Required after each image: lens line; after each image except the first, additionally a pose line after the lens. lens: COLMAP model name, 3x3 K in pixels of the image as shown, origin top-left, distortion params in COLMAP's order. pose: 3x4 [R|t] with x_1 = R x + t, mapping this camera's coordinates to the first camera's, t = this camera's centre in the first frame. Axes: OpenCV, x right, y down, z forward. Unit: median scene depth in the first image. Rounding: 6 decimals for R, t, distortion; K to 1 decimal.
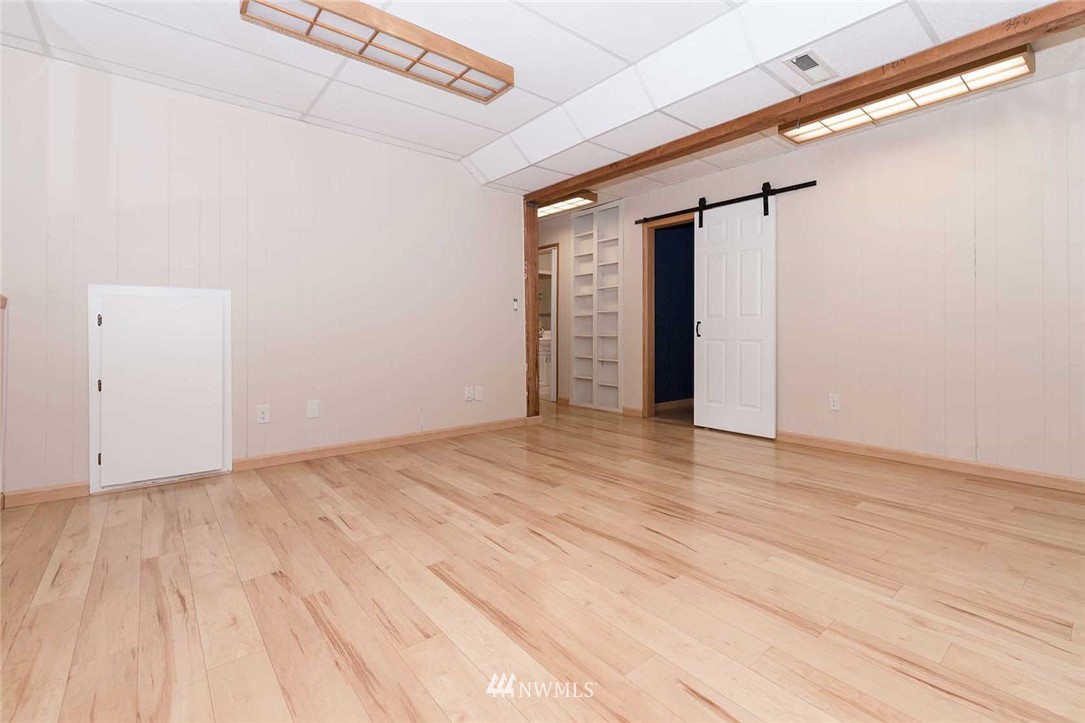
lens RADIAL K [[480.0, 0, 555.7], [0, 480.0, 336.6], [0, 0, 1]] dist [-0.000345, -0.000358]
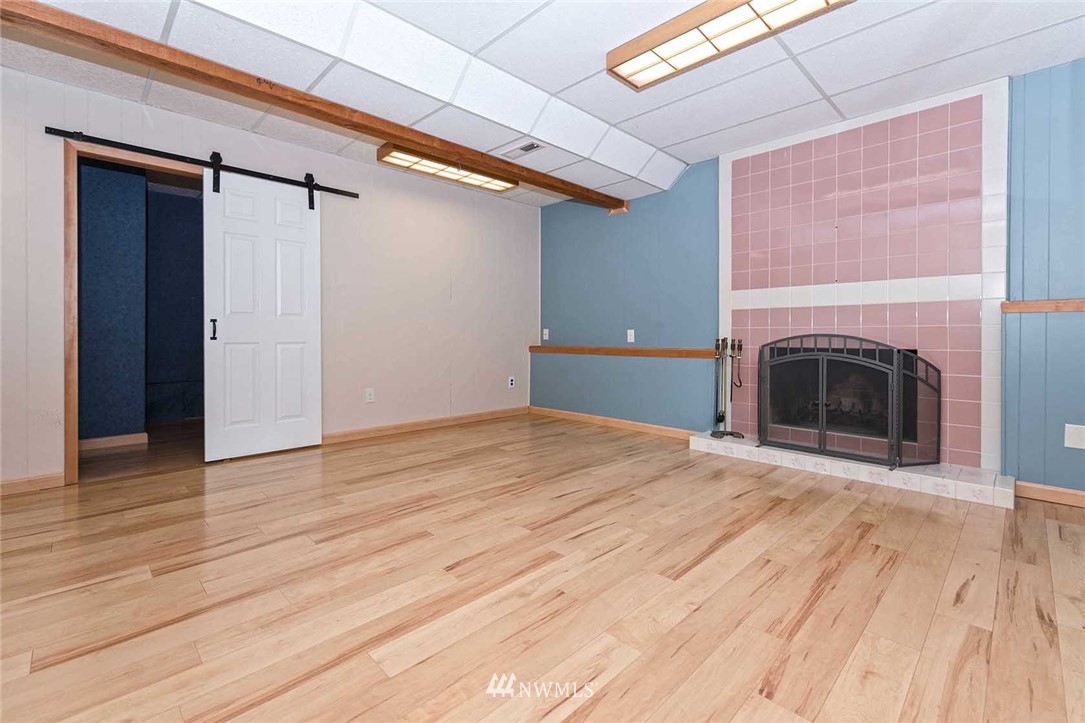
lens RADIAL K [[480.0, 0, 562.9], [0, 480.0, 341.7], [0, 0, 1]] dist [-0.000345, -0.000358]
pose [[-0.100919, -0.011928, 0.994823, -0.868515], [0.010864, 0.999855, 0.013091, -0.000662], [-0.994835, 0.012129, -0.100774, 0.967477]]
